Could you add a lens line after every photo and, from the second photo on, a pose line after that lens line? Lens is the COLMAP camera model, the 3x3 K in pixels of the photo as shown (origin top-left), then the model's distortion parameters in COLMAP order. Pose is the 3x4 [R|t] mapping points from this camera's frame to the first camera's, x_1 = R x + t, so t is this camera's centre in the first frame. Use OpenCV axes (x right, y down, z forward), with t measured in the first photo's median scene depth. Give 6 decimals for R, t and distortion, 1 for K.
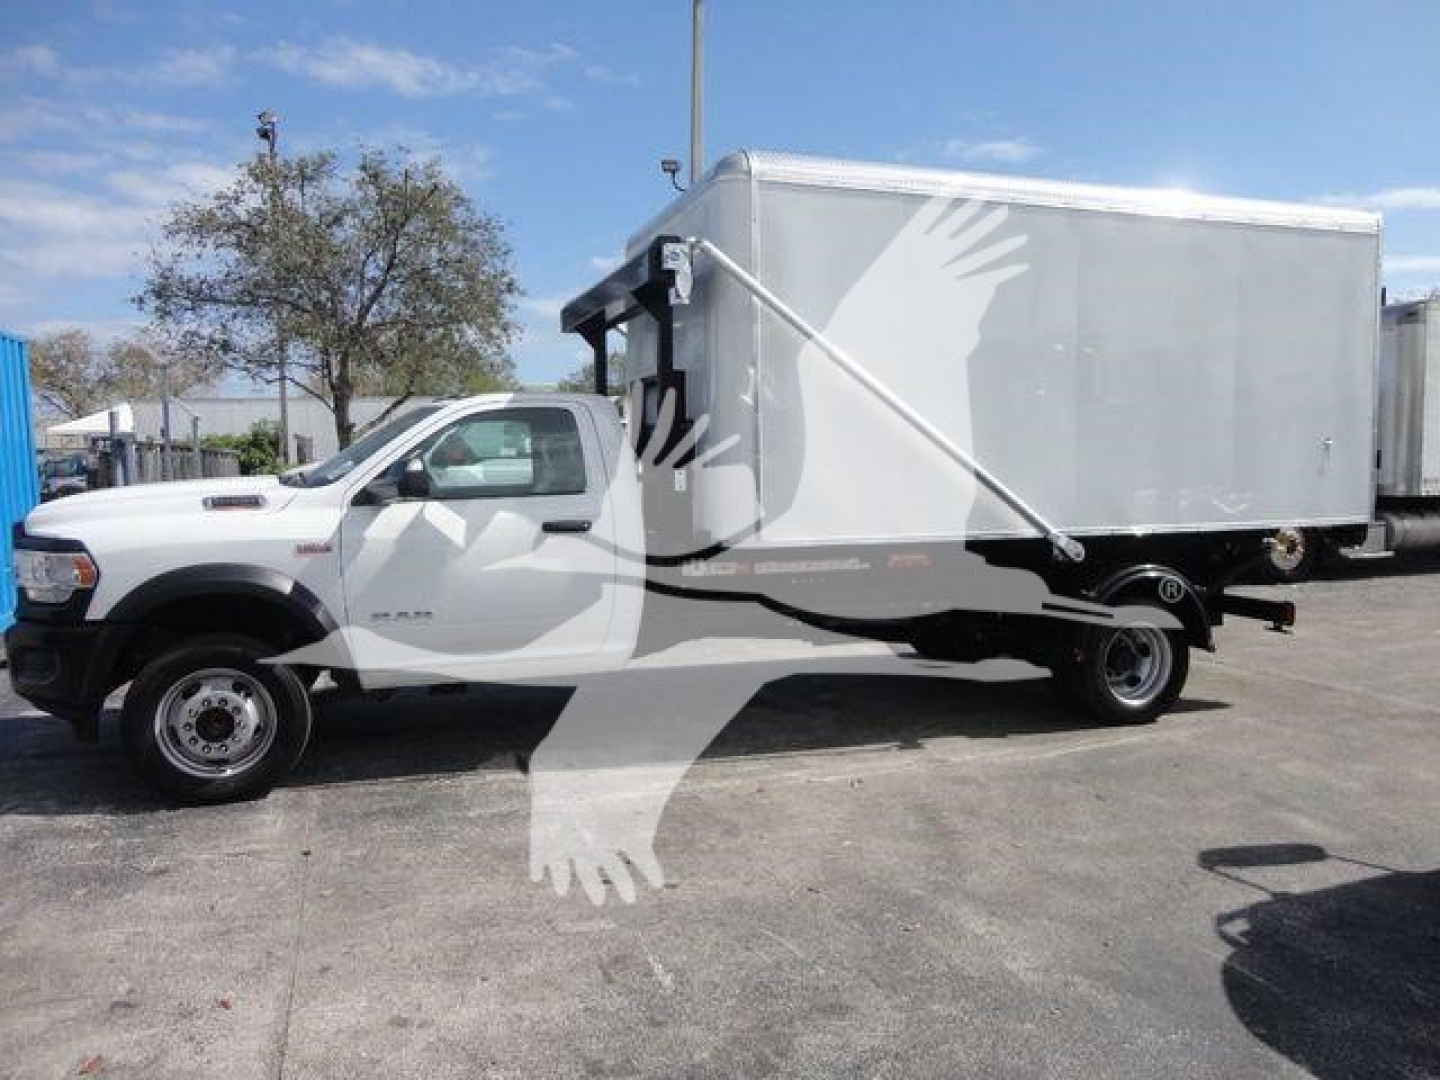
lens RADIAL K [[1060.7, 0, 717.5], [0, 1060.7, 545.0], [0, 0, 1]] dist [-0.017733, 0.003434]
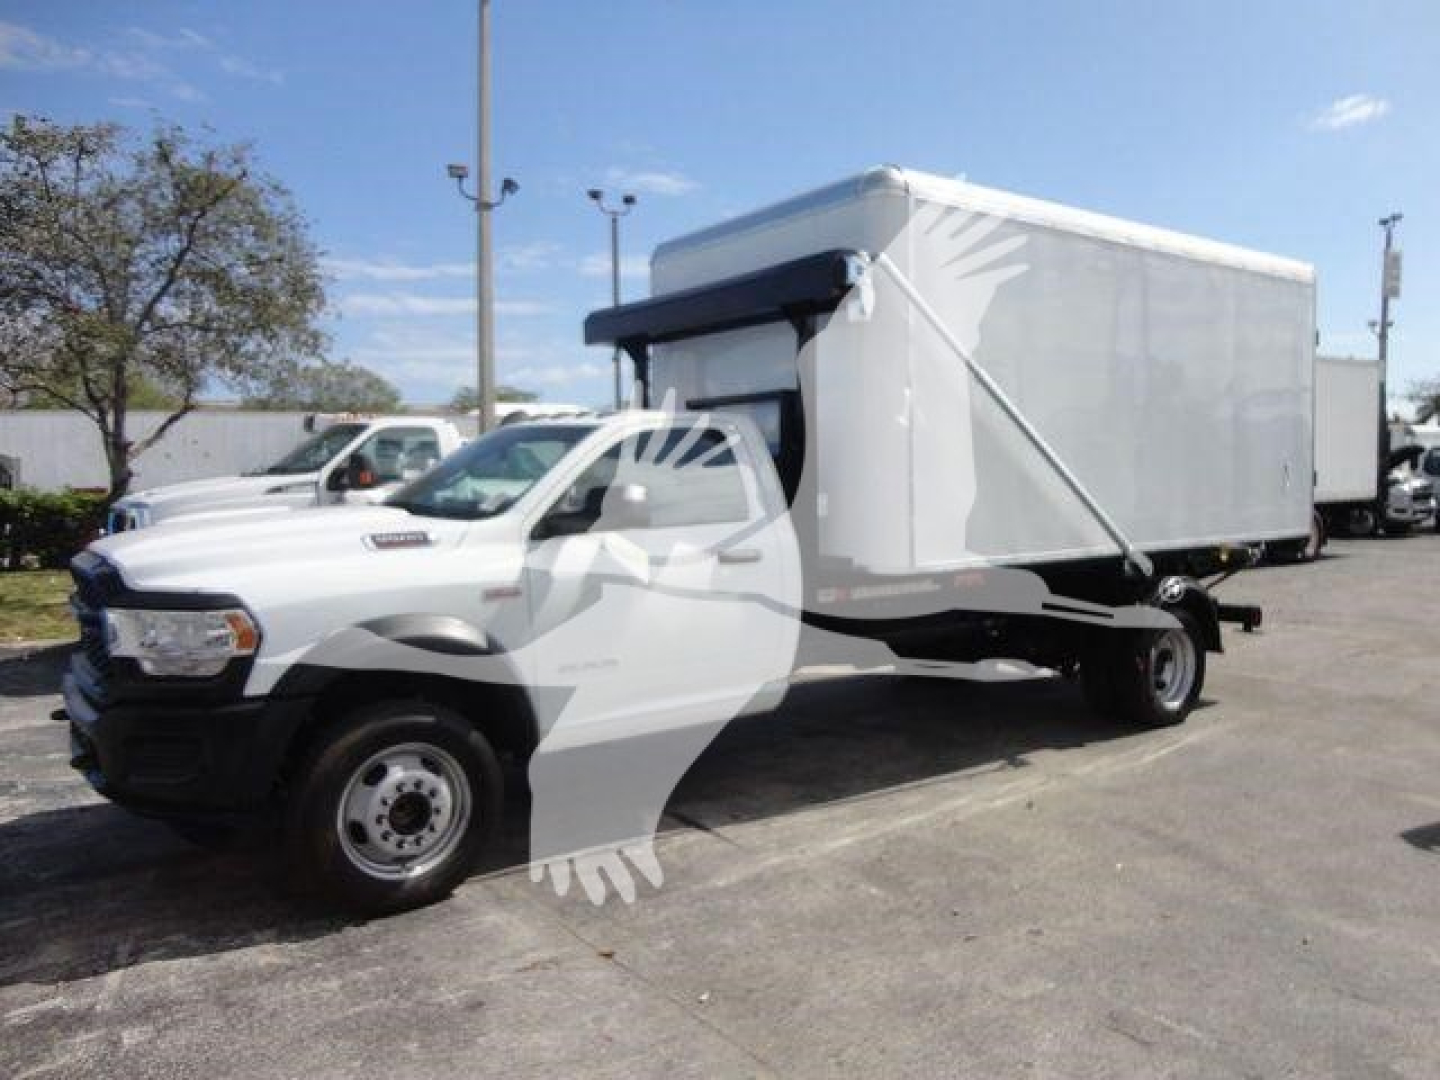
lens RADIAL K [[1060.7, 0, 717.5], [0, 1060.7, 545.0], [0, 0, 1]] dist [-0.017733, 0.003434]
pose [[0.951973, -0.025754, 0.305095, -0.475343], [0.031100, 0.999436, -0.012676, -0.018266], [-0.304597, 0.021556, 0.952237, 0.140803]]
